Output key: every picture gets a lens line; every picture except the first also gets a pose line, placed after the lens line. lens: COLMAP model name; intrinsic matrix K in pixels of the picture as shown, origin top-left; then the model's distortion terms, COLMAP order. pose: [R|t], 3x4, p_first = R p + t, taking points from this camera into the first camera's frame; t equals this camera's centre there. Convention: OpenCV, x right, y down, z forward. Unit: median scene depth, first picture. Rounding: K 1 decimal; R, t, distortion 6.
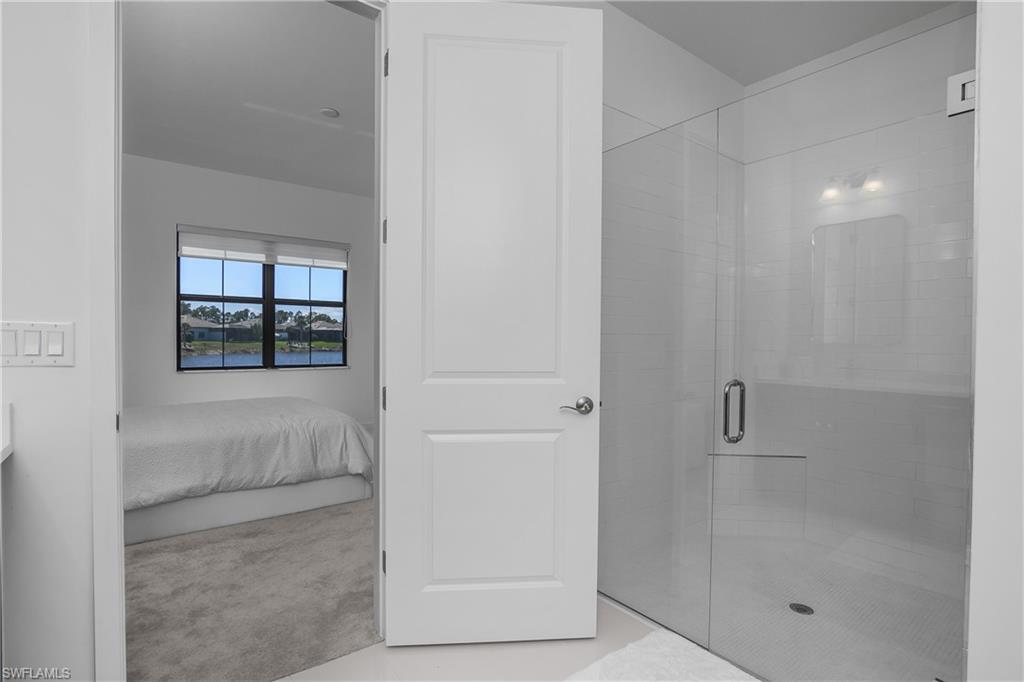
lens RADIAL K [[503.8, 0, 508.4], [0, 503.8, 346.5], [0, 0, 1]] dist [-0.023354, 0.000072]
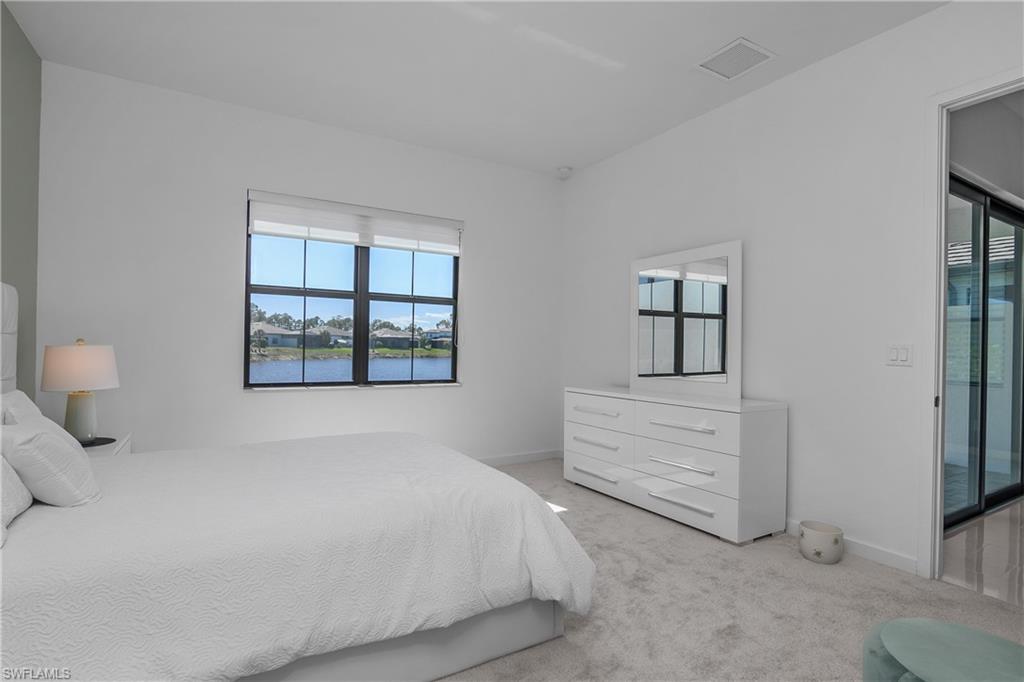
lens RADIAL K [[503.8, 0, 508.4], [0, 503.8, 346.5], [0, 0, 1]] dist [-0.023354, 0.000072]
pose [[0.993379, 0.008703, -0.114553, -0.165187], [-0.010584, 0.999819, -0.015824, -0.004260], [0.114395, 0.016932, 0.993291, 0.264792]]
